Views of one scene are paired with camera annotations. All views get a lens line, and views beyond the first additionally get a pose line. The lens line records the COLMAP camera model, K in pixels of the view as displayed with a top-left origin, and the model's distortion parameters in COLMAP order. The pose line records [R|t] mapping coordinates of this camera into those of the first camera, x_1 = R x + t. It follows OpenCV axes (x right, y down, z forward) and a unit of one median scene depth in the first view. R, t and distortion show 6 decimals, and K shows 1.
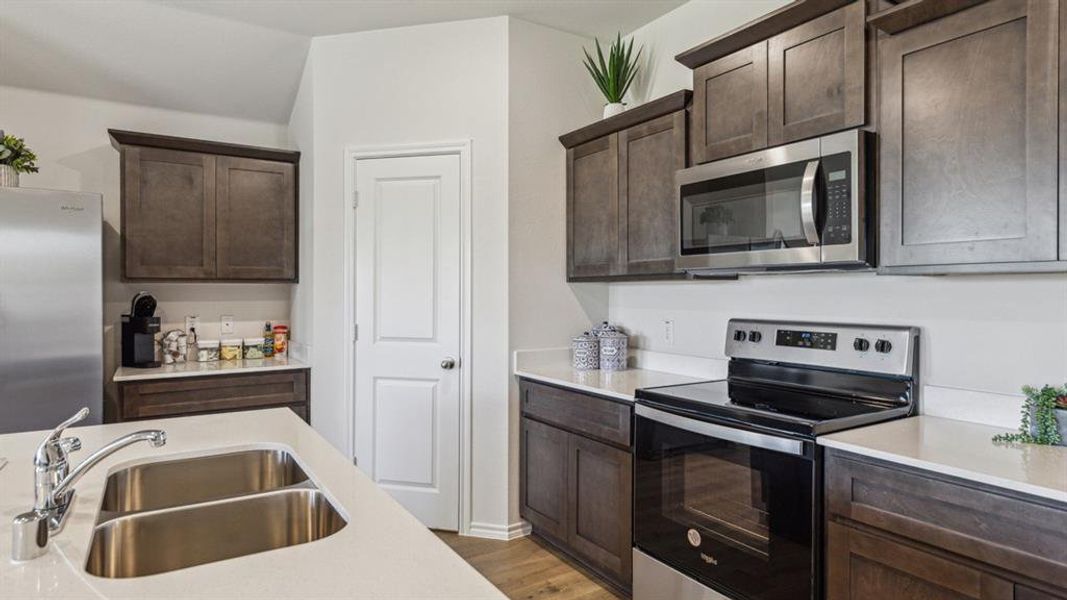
lens RADIAL K [[590.2, 0, 530.5], [0, 590.2, 296.9], [0, 0, 1]] dist [0.006002, 0.000729]
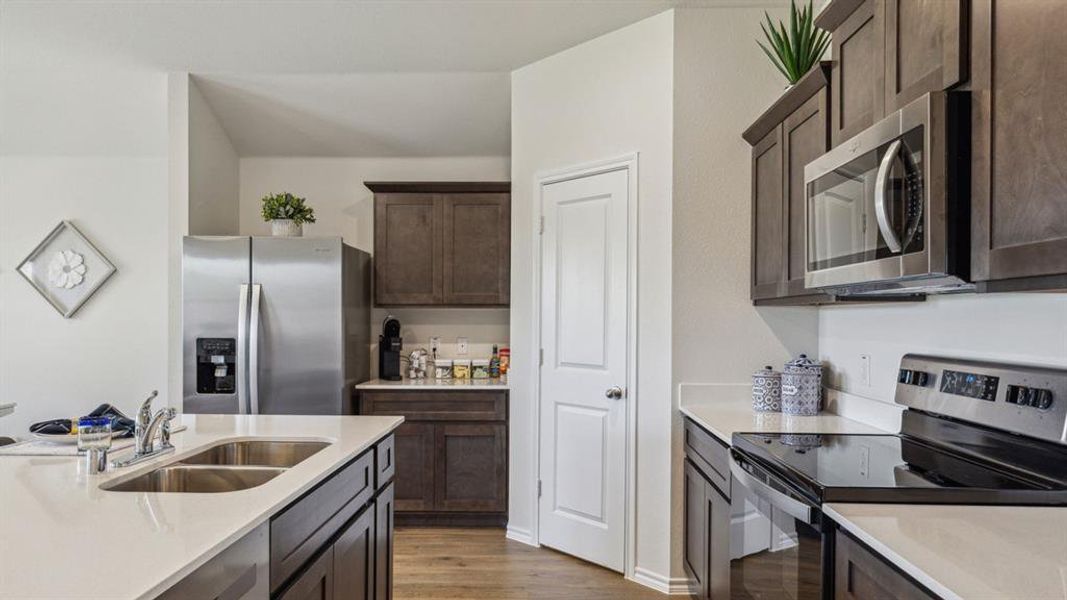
lens RADIAL K [[686.4, 0, 544.0], [0, 686.4, 323.8], [0, 0, 1]] dist [0.003181, -0.000436]
pose [[0.837028, 0.009382, -0.547079, 0.362058], [-0.009838, 0.999949, 0.002096, 0.001574], [0.547071, 0.003627, 0.837078, 0.022931]]
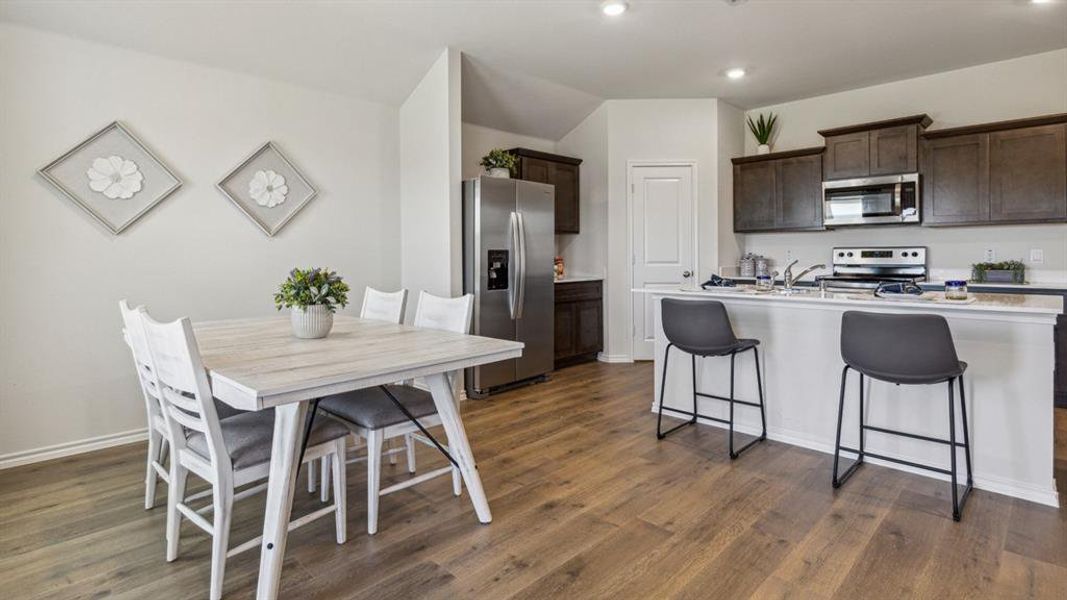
lens RADIAL K [[530.8, 0, 527.6], [0, 530.8, 254.1], [0, 0, 1]] dist [-0.002588, -0.000441]
pose [[0.975308, -0.005560, 0.220779, -1.036748], [0.007926, 0.999920, -0.009834, 0.060032], [-0.220707, 0.011341, 0.975274, -0.589051]]
